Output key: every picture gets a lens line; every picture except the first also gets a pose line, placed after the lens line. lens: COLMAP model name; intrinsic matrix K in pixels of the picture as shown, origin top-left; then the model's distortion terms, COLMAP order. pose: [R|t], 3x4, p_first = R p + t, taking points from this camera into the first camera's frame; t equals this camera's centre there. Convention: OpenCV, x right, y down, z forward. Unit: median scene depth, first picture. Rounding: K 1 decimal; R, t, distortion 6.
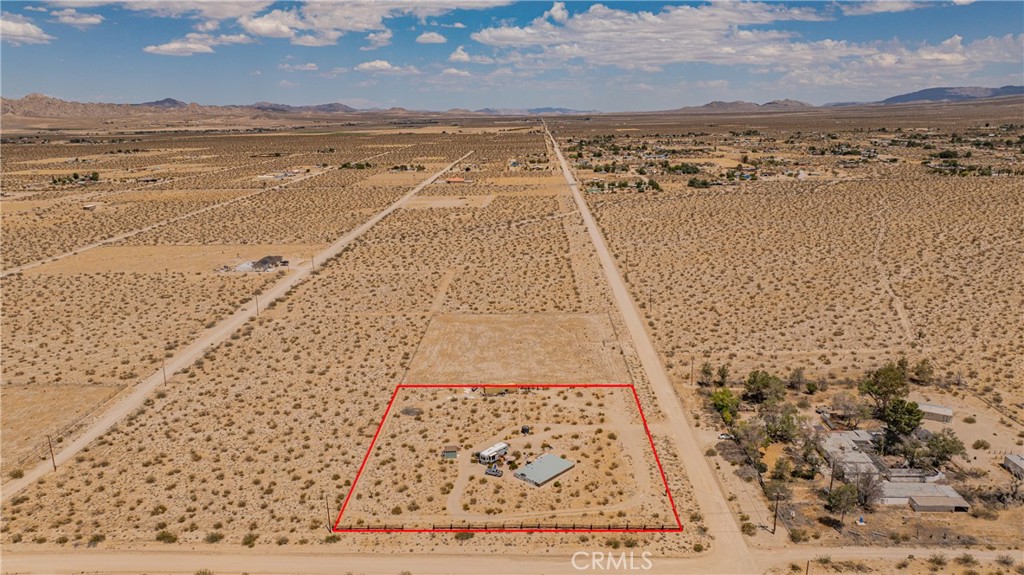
lens RADIAL K [[719.0, 0, 515.4], [0, 719.0, 282.5], [0, 0, 1]] dist [-0.018711, 0.000455]
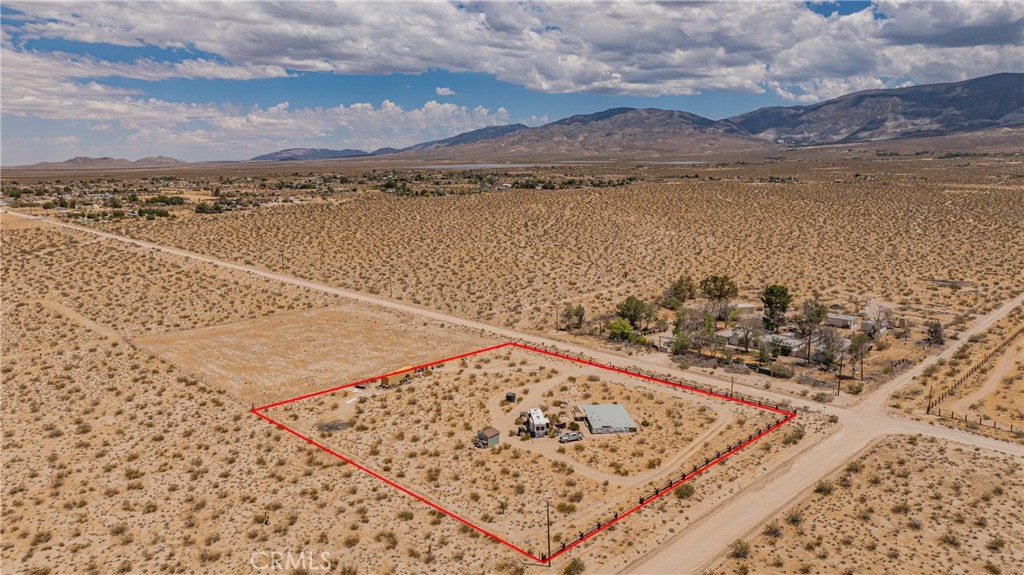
lens RADIAL K [[719.0, 0, 515.4], [0, 719.0, 282.5], [0, 0, 1]] dist [-0.018711, 0.000455]
pose [[0.685098, -0.109664, 0.720149, -0.534816], [0.166289, 0.986044, -0.008042, 0.091694], [-0.709217, 0.125263, 0.693773, 0.453129]]
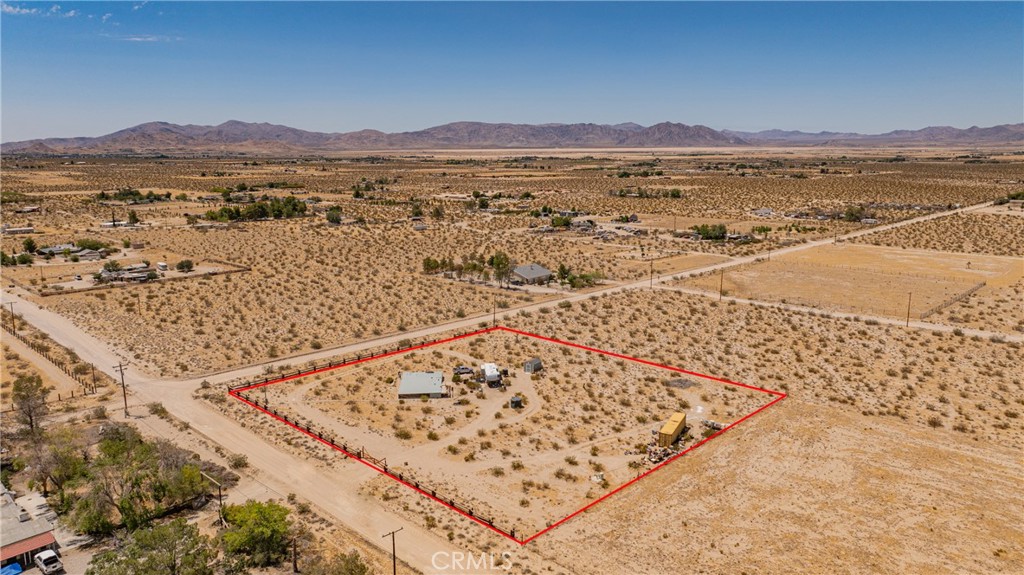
lens RADIAL K [[719.0, 0, 515.4], [0, 719.0, 282.5], [0, 0, 1]] dist [-0.018711, 0.000455]
pose [[-0.676723, 0.148341, -0.721138, 0.497280], [-0.163825, 0.924595, 0.343928, -0.137228], [0.717779, 0.350884, -0.601393, 1.393451]]
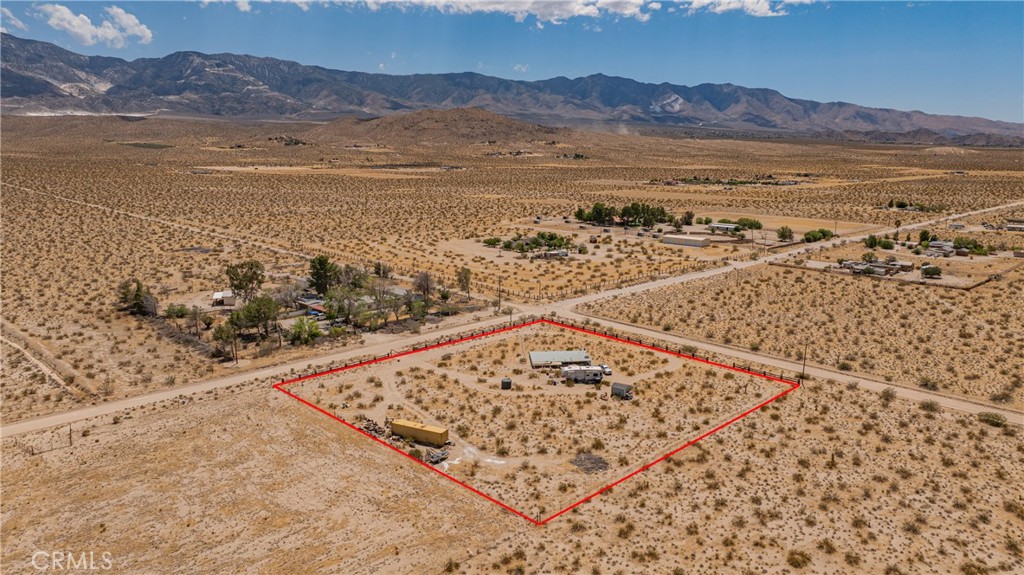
lens RADIAL K [[719.0, 0, 515.4], [0, 719.0, 282.5], [0, 0, 1]] dist [-0.018711, 0.000455]
pose [[-0.724994, -0.124732, 0.677367, -0.493087], [0.165842, 0.922916, 0.347451, -0.152261], [-0.668491, 0.364236, -0.648423, 1.464470]]
